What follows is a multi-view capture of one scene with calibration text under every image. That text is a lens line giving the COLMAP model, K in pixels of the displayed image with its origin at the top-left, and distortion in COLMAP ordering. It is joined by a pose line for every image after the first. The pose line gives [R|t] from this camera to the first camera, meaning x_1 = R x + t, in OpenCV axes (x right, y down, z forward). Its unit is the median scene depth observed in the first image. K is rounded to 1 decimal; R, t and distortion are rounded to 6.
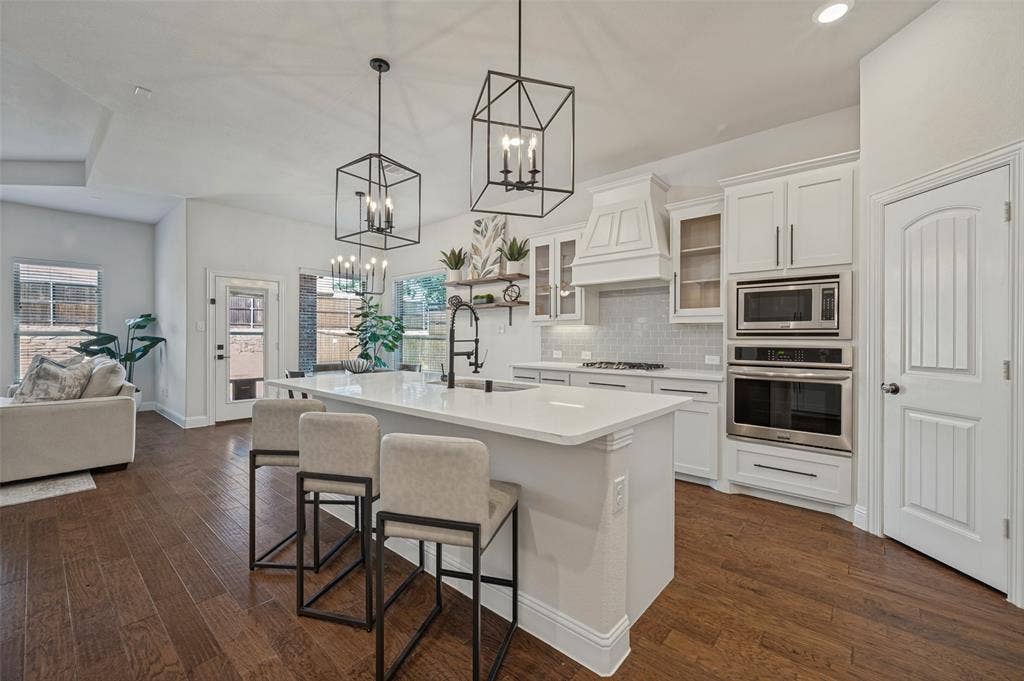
lens RADIAL K [[420.2, 0, 515.7], [0, 420.2, 339.9], [0, 0, 1]] dist [-0.001406, 0.000000]
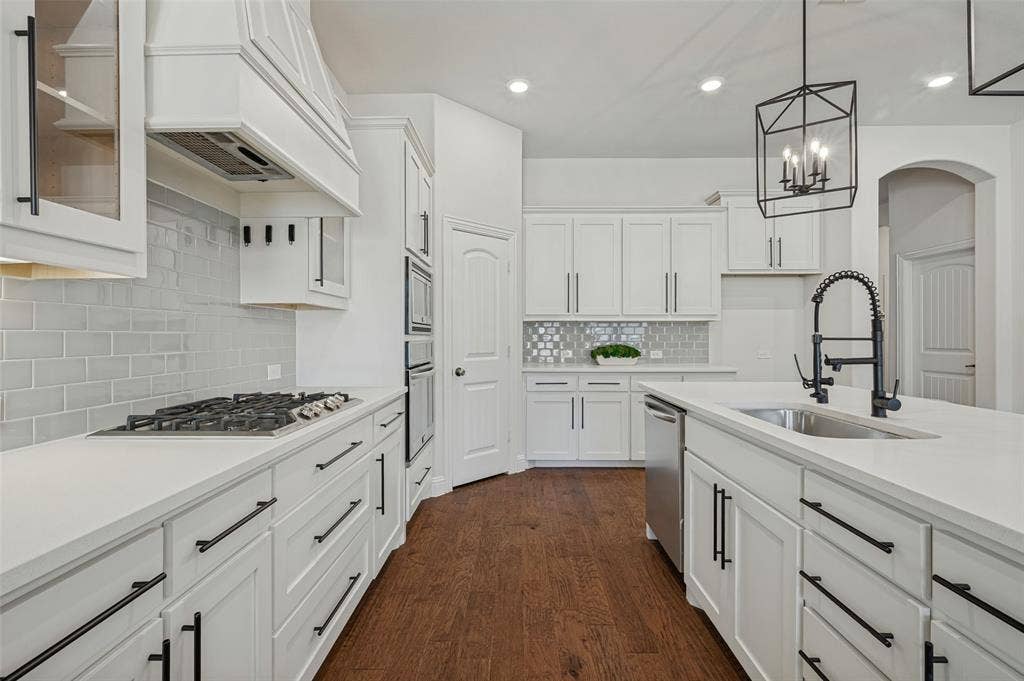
lens RADIAL K [[464.0, 0, 510.2], [0, 464.0, 335.9], [0, 0, 1]] dist [-0.001958, 0.000195]
pose [[-0.633846, -0.005409, 0.773440, -0.254433], [-0.000756, 0.999979, 0.006374, -0.005092], [-0.773459, 0.003455, -0.633837, 1.395435]]
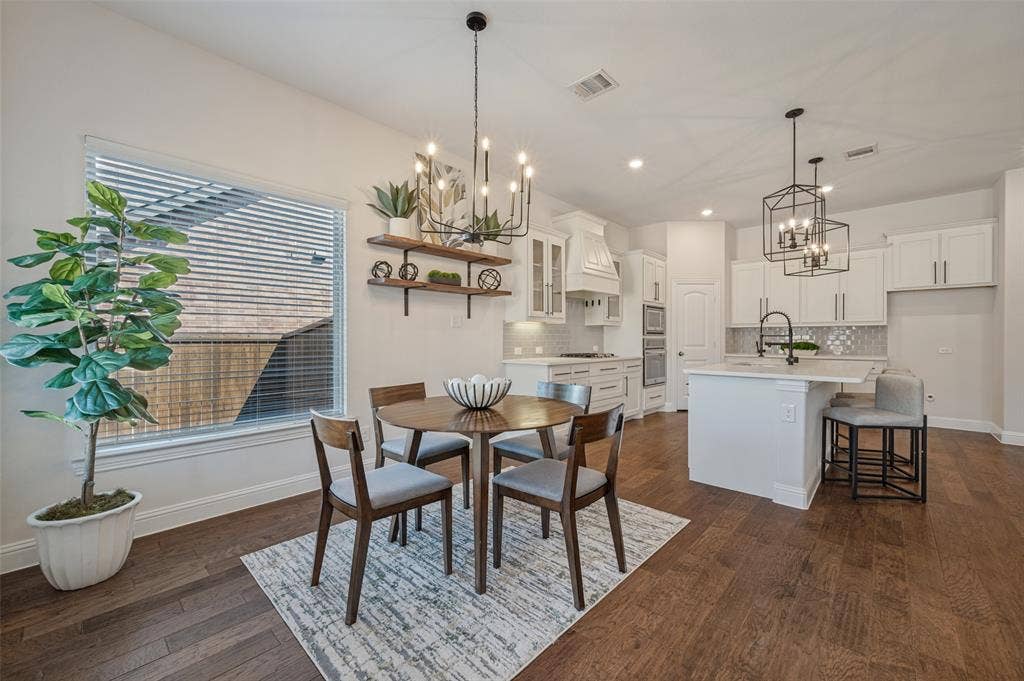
lens RADIAL K [[404.5, 0, 518.4], [0, 404.5, 339.6], [0, 0, 1]] dist [0.001370, -0.000218]
pose [[0.034041, -0.006217, 0.999401, -1.323531], [0.003881, 0.999974, 0.006088, 0.002863], [-0.999413, 0.003671, 0.034065, 1.511068]]
